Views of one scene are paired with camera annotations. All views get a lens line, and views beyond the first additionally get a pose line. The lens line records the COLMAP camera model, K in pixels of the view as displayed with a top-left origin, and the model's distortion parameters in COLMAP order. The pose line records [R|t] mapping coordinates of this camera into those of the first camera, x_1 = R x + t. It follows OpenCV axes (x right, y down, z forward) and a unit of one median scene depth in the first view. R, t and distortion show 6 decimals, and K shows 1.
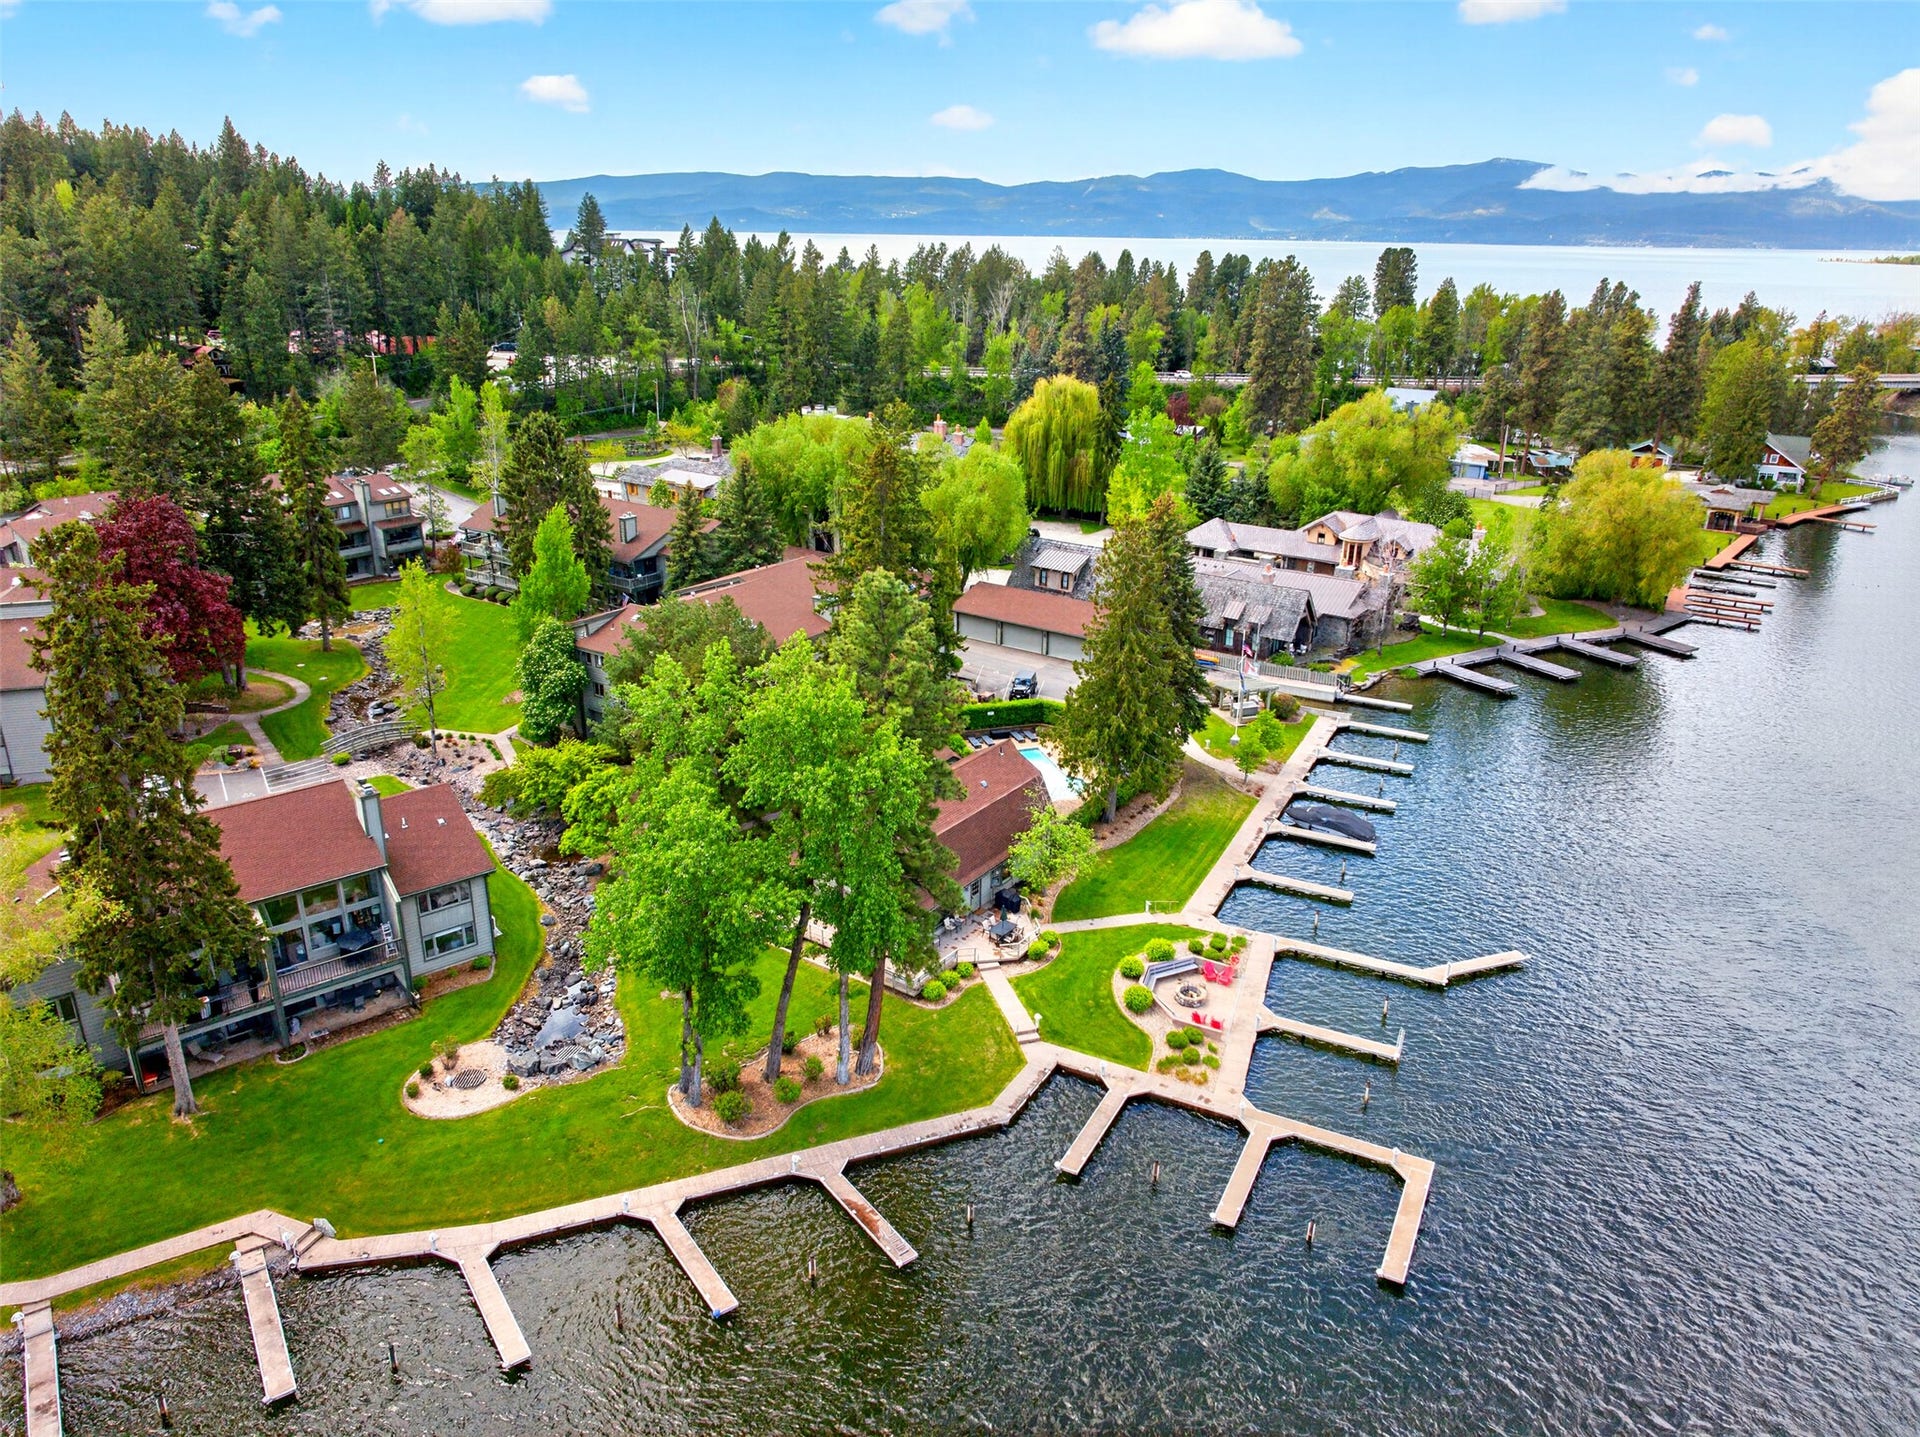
lens RADIAL K [[1297.2, 0, 974.7], [0, 1297.2, 709.3], [0, 0, 1]] dist [-0.016050, 0.012234]
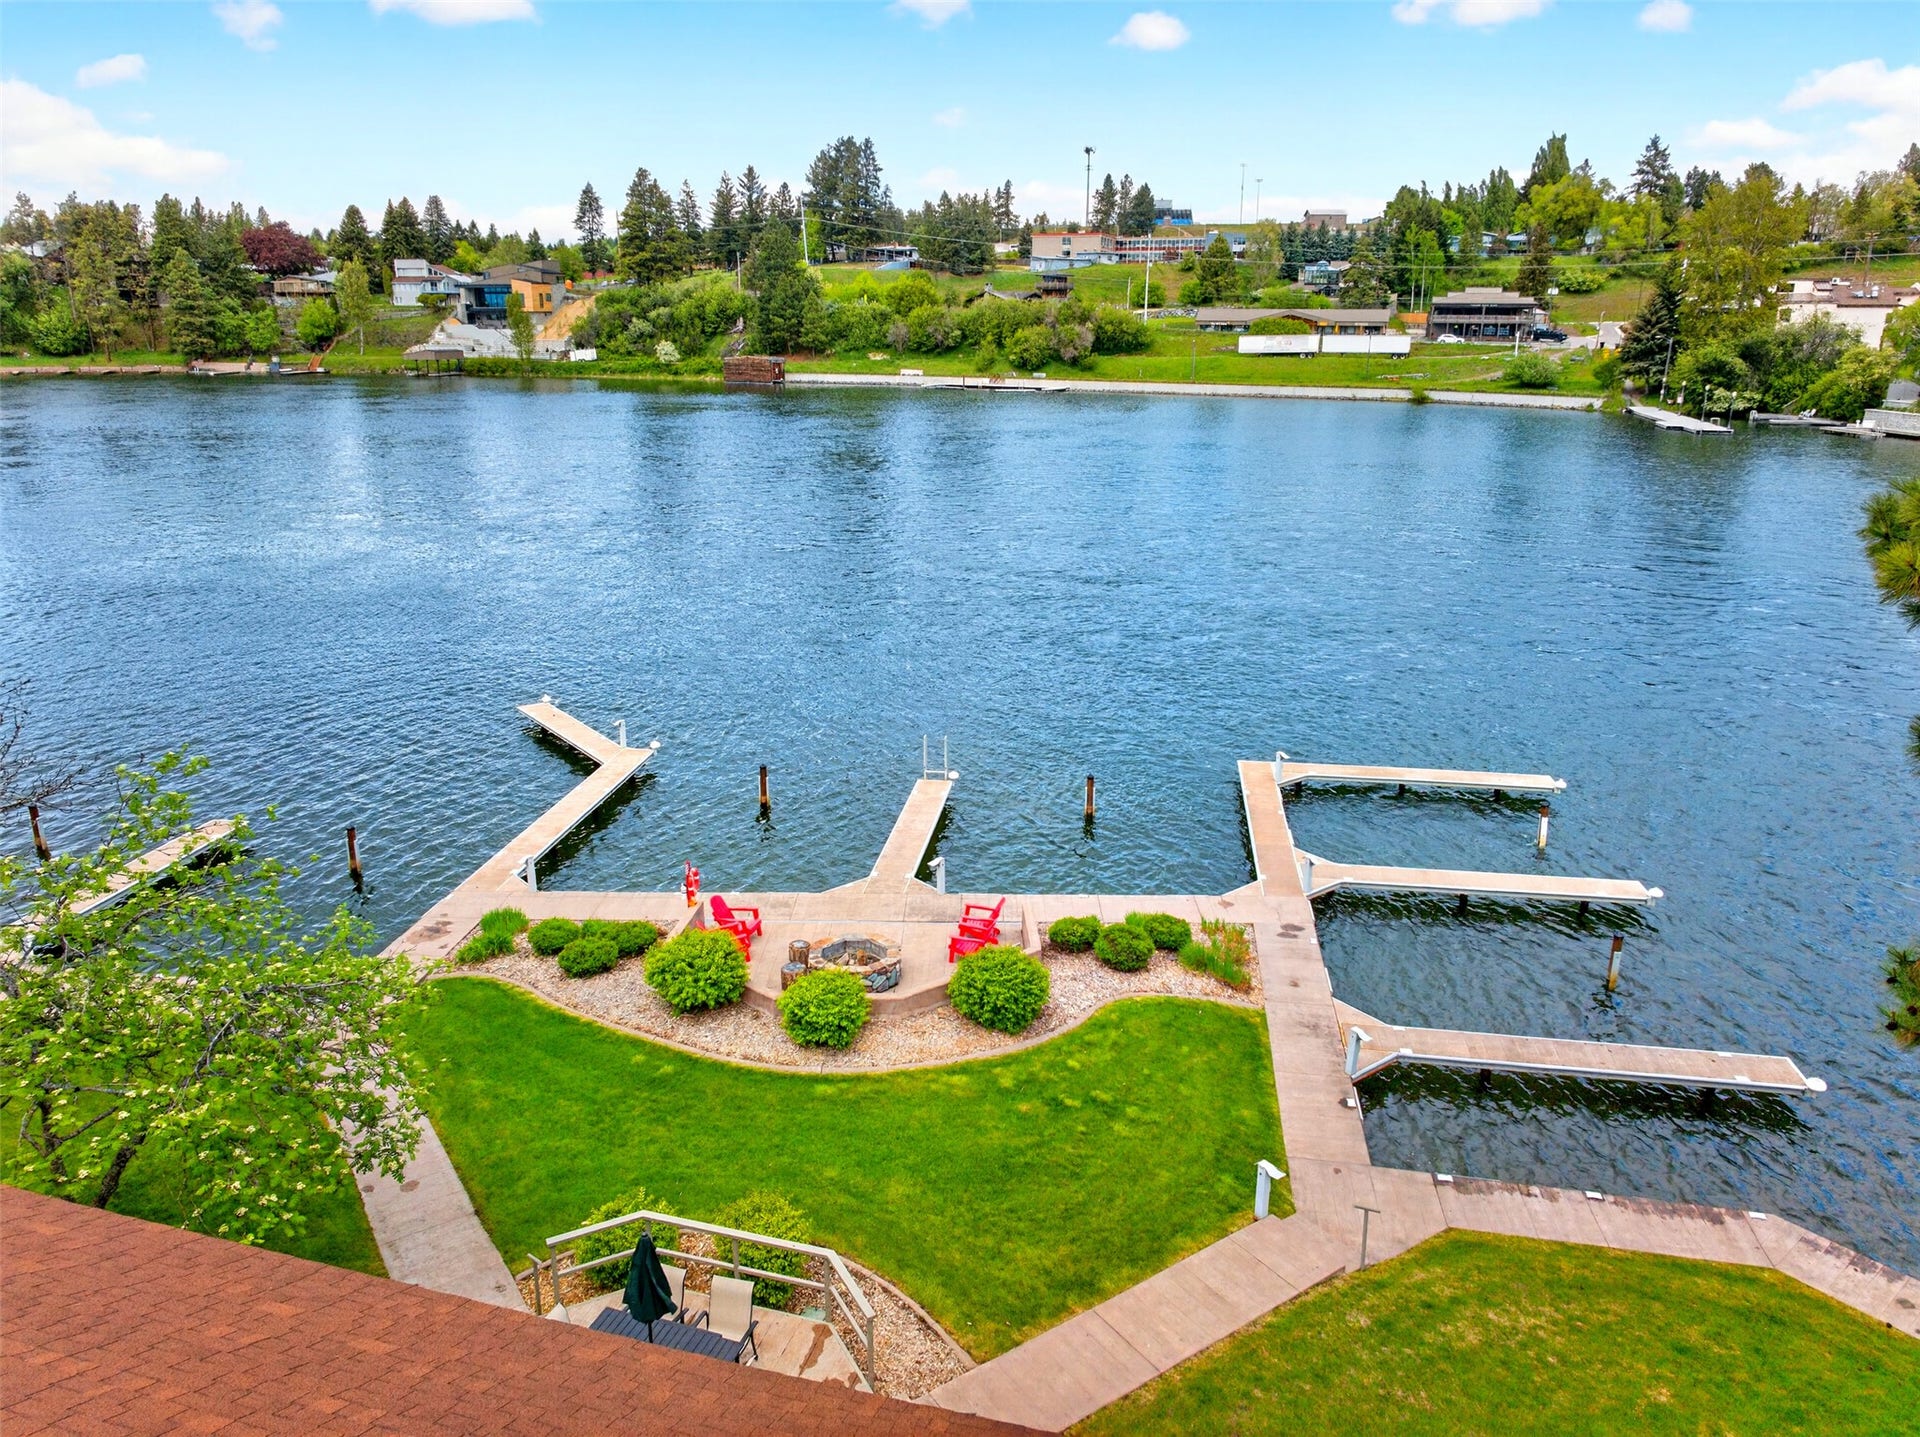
lens RADIAL K [[1297.2, 0, 974.0], [0, 1297.2, 714.7], [0, 0, 1]] dist [-0.016050, 0.012234]
pose [[-0.328264, -0.292615, 0.898120, -0.074485], [0.311598, 0.864040, 0.395401, 0.021584], [-0.891712, 0.409648, -0.192455, 0.580720]]
